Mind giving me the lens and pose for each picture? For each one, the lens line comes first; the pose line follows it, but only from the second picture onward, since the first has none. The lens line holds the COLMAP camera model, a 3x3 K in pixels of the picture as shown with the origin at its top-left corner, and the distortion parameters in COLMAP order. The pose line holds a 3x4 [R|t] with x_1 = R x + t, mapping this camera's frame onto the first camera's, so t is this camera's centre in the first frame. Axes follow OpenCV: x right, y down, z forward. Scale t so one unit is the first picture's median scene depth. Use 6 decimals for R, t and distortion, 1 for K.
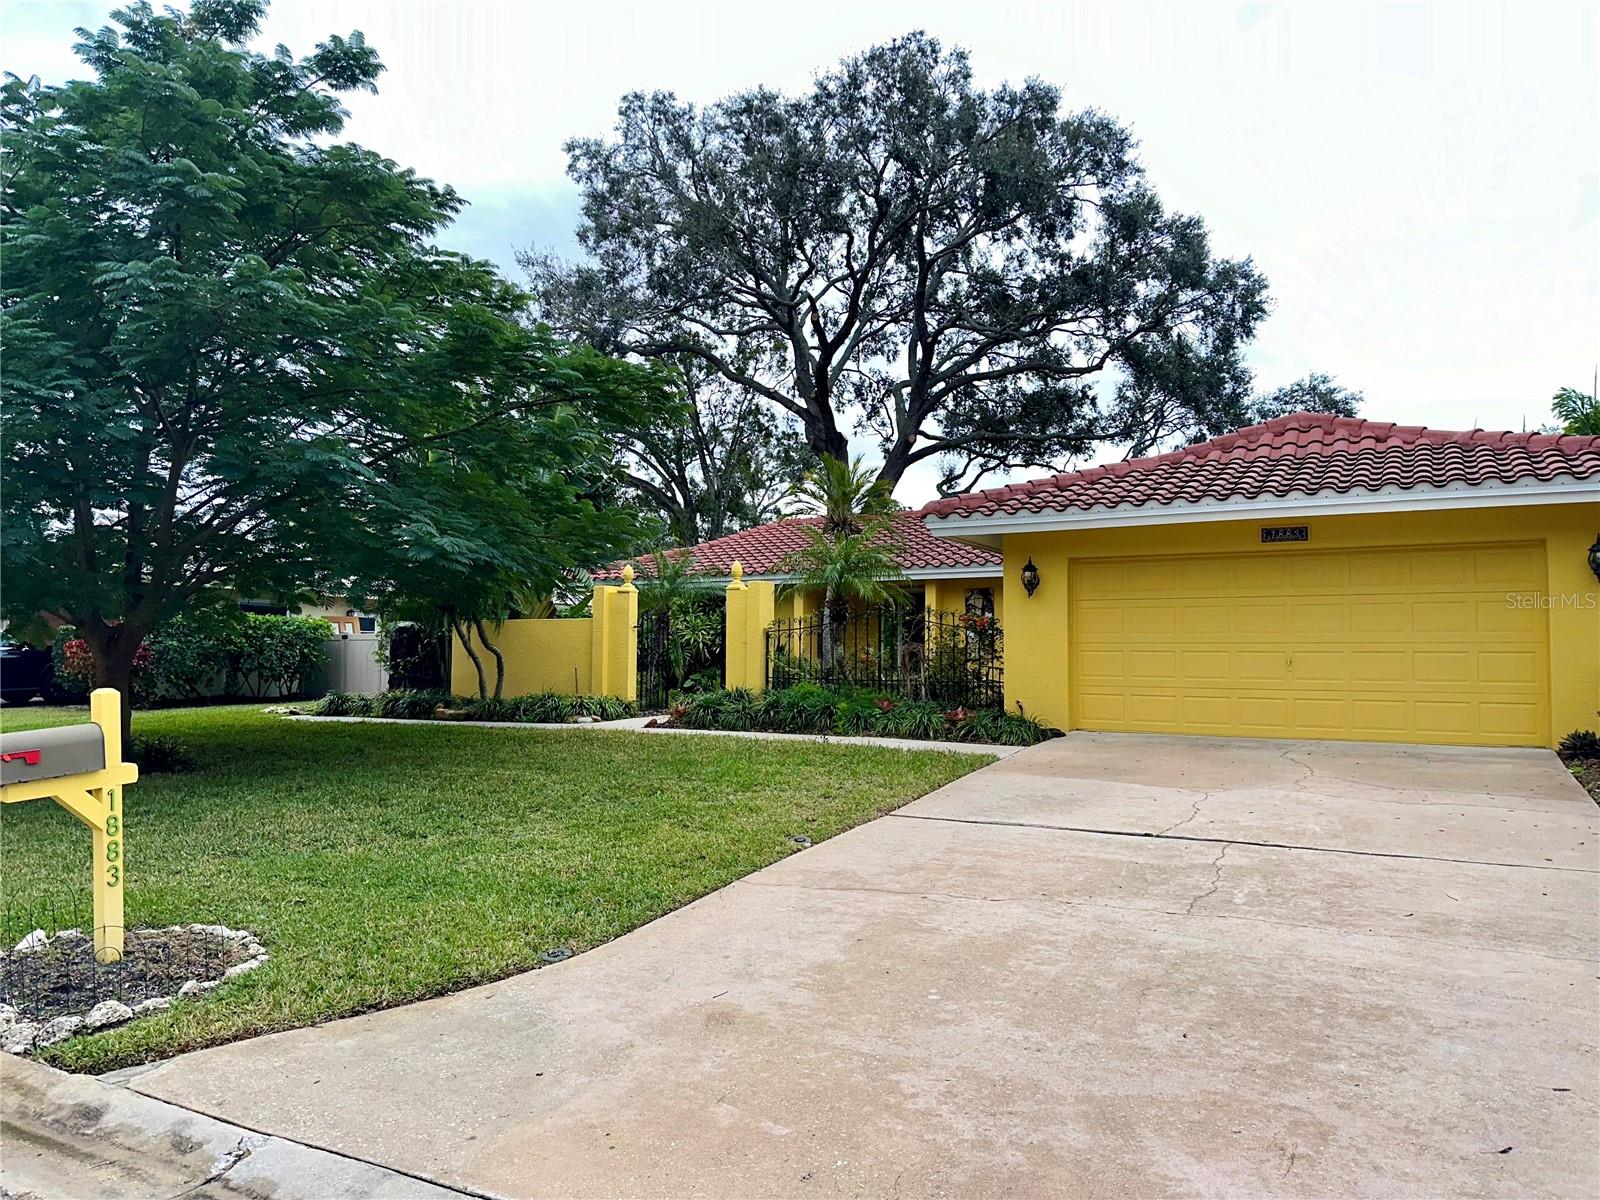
lens RADIAL K [[1103.6, 0, 808.7], [0, 1103.6, 607.5], [0, 0, 1]] dist [0.096004, -0.120786]
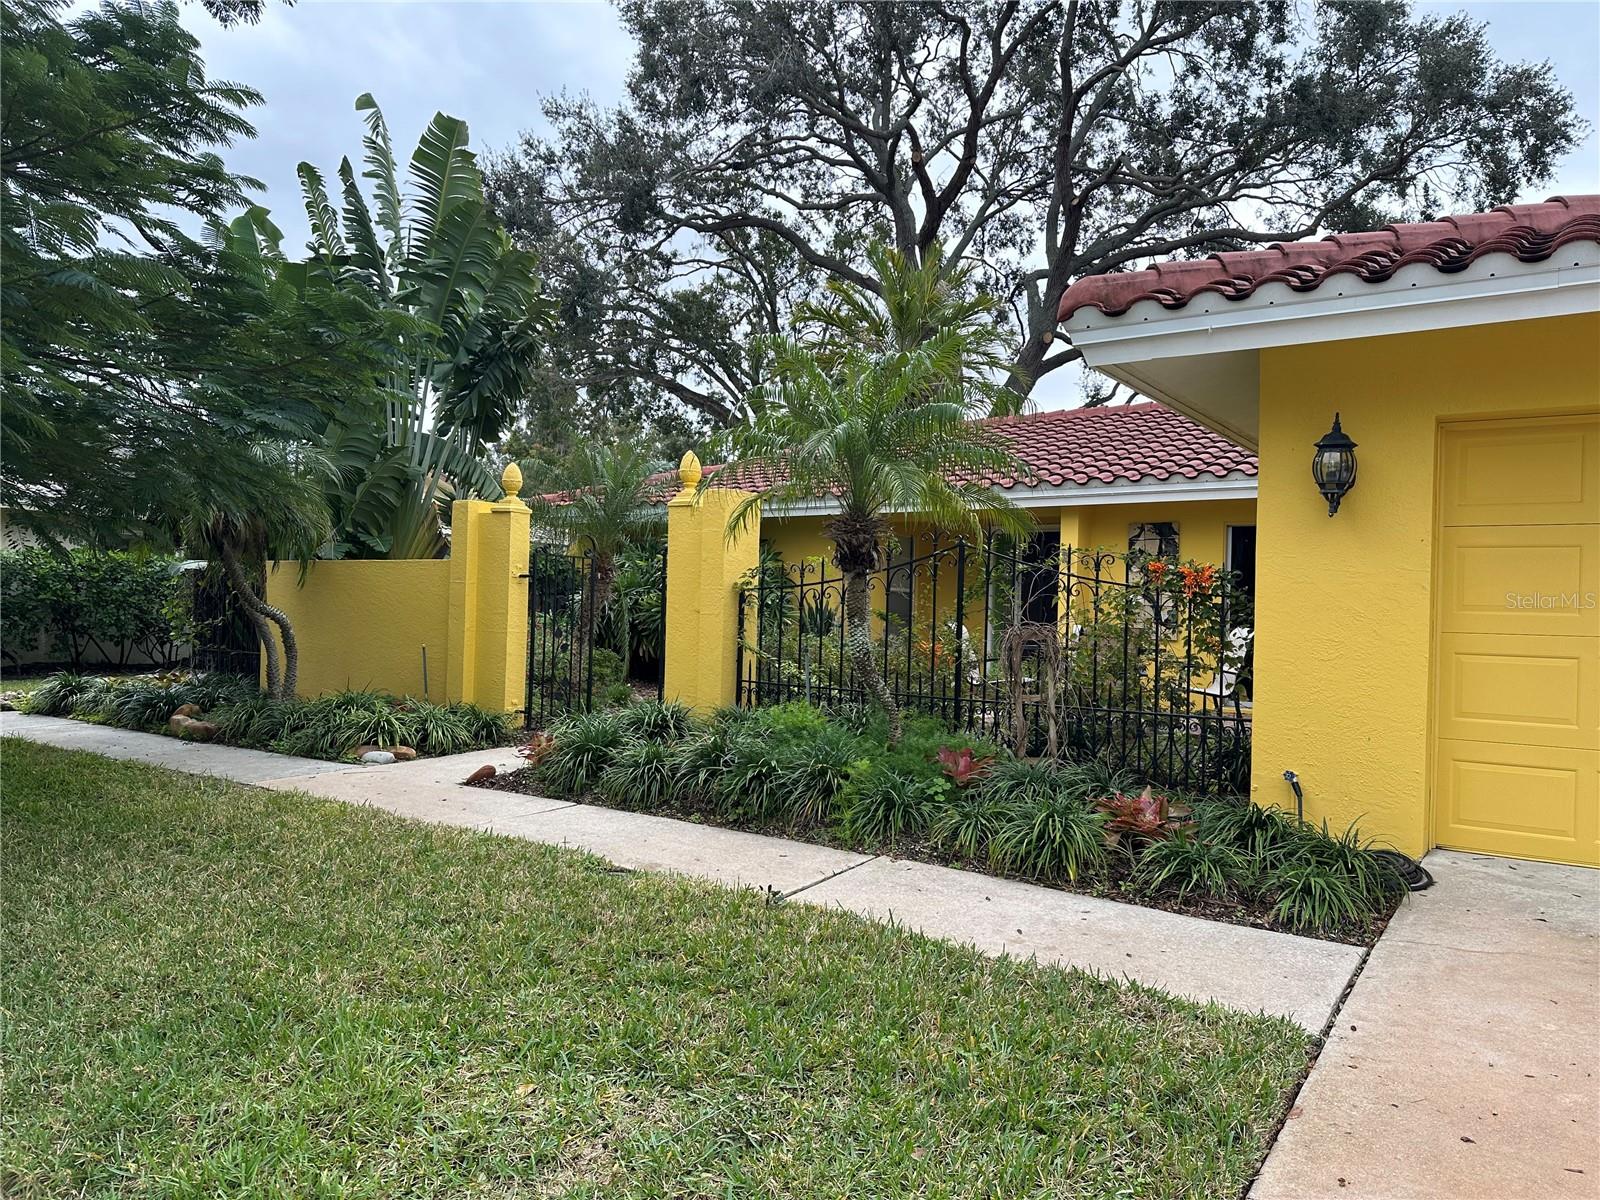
lens RADIAL K [[1103.6, 0, 808.7], [0, 1103.6, 607.5], [0, 0, 1]] dist [0.096004, -0.120786]
pose [[0.993109, 0.019834, -0.115506, 0.041726], [-0.015062, 0.999002, 0.042042, 0.006512], [0.116225, -0.040013, 0.992417, 0.402824]]
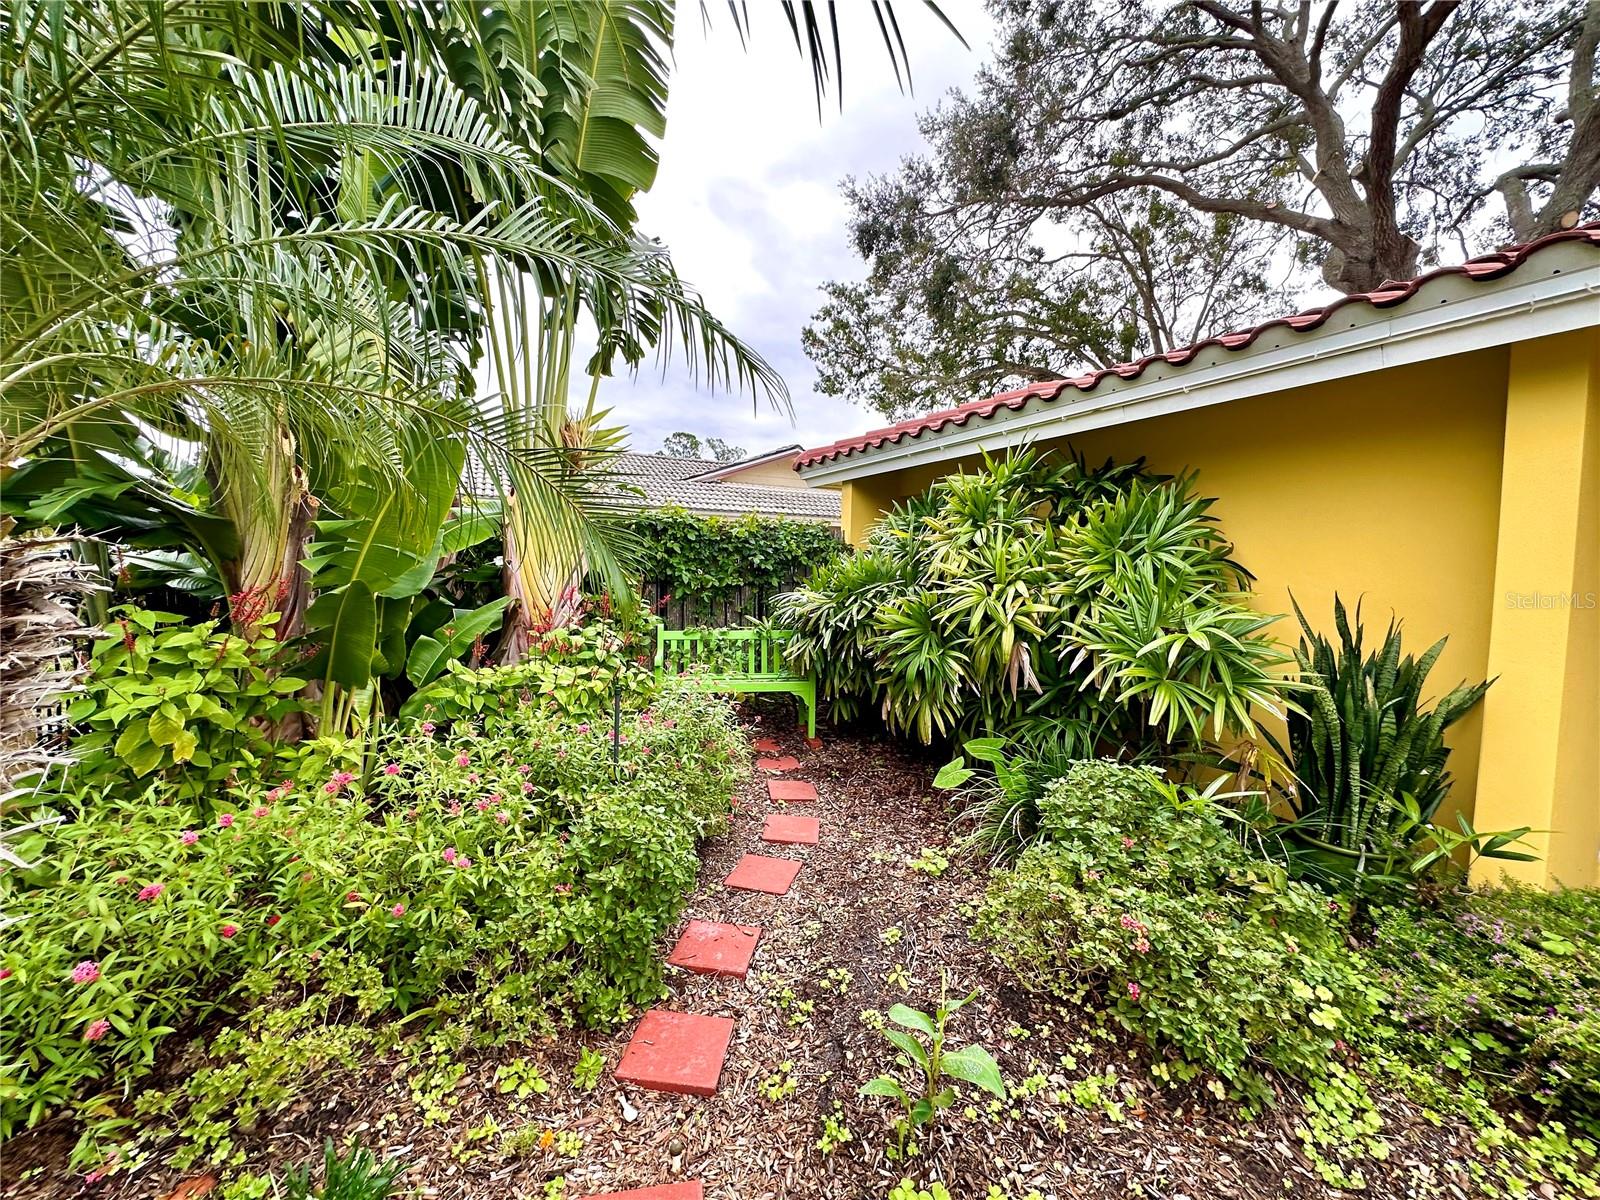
lens RADIAL K [[639.6, 0, 802.0], [0, 639.6, 597.4], [0, 0, 1]] dist [-0.001802, 0.000123]
pose [[0.811223, 0.045529, -0.582962, -0.052644], [0.010987, 0.995601, 0.093045, 0.010362], [0.584634, -0.081885, 0.807154, 0.931849]]
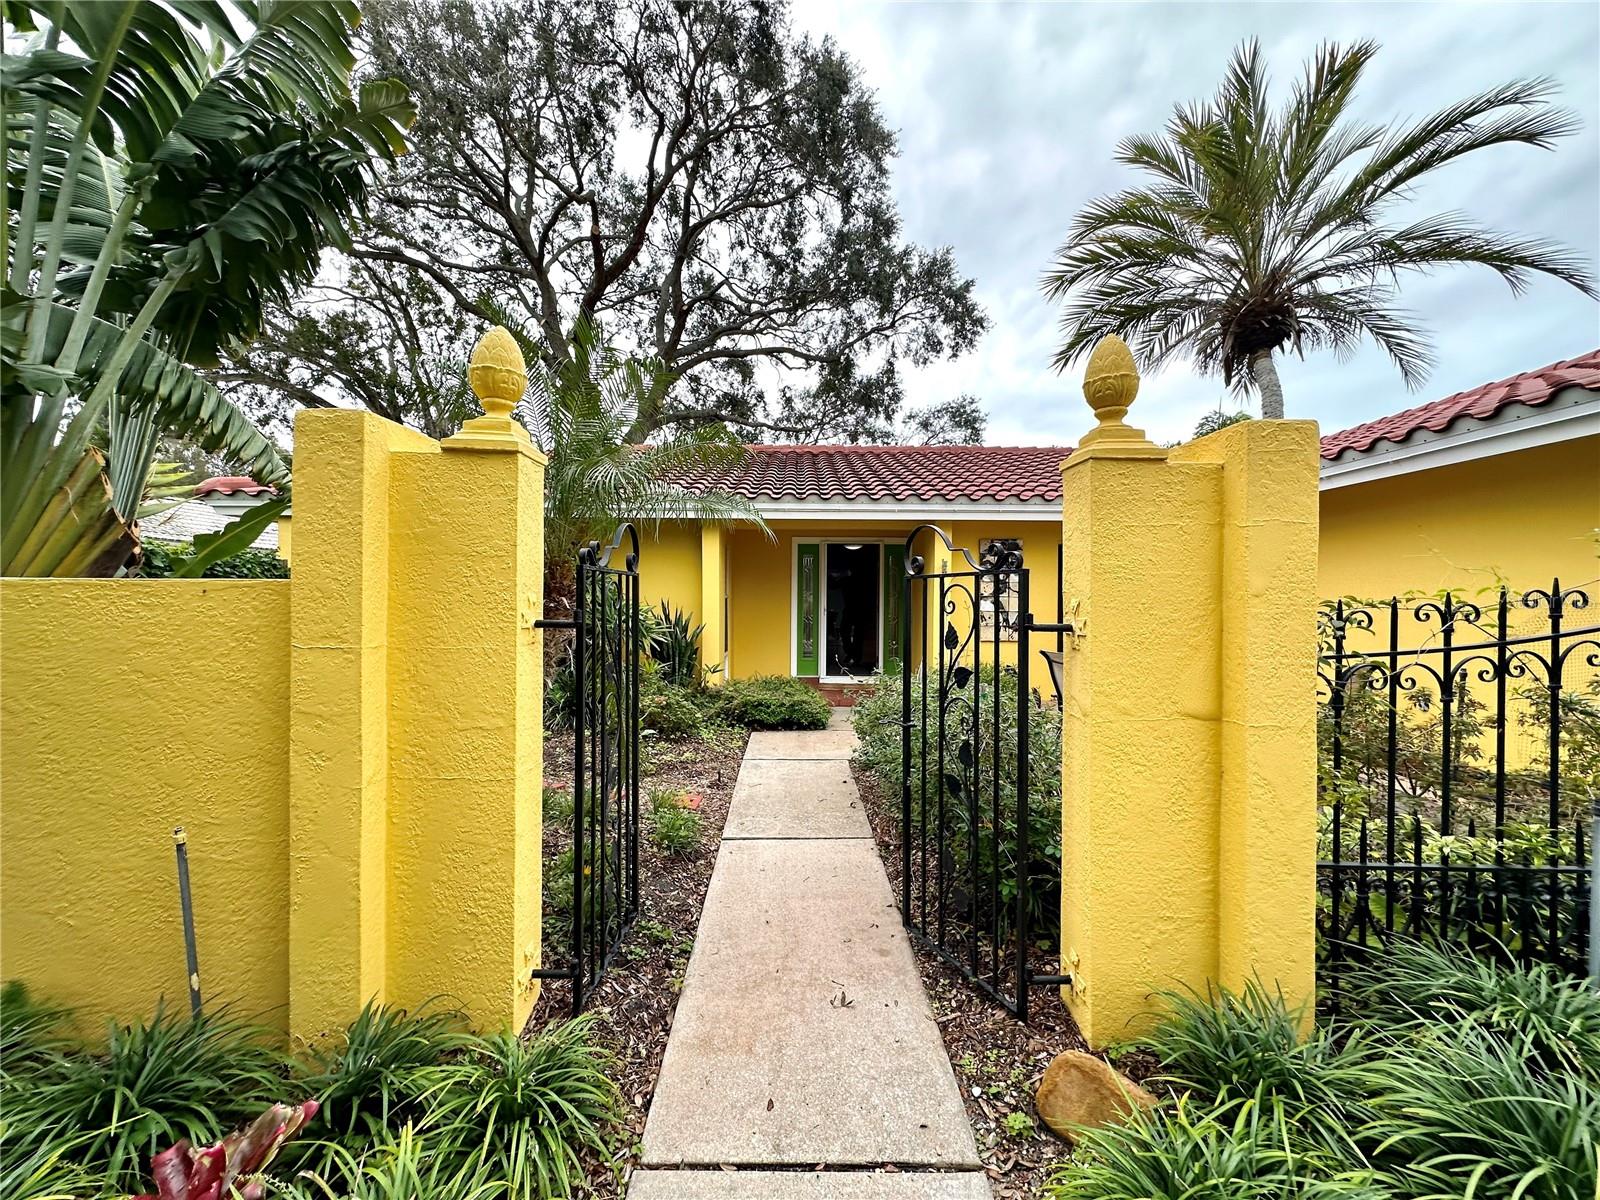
lens RADIAL K [[639.6, 0, 802.0], [0, 639.6, 597.4], [0, 0, 1]] dist [-0.001802, 0.000123]
pose [[0.880526, 0.000012, 0.473998, -0.146334], [-0.023872, 0.998732, 0.044320, 0.004835], [-0.473396, -0.050340, 0.879410, 0.744622]]
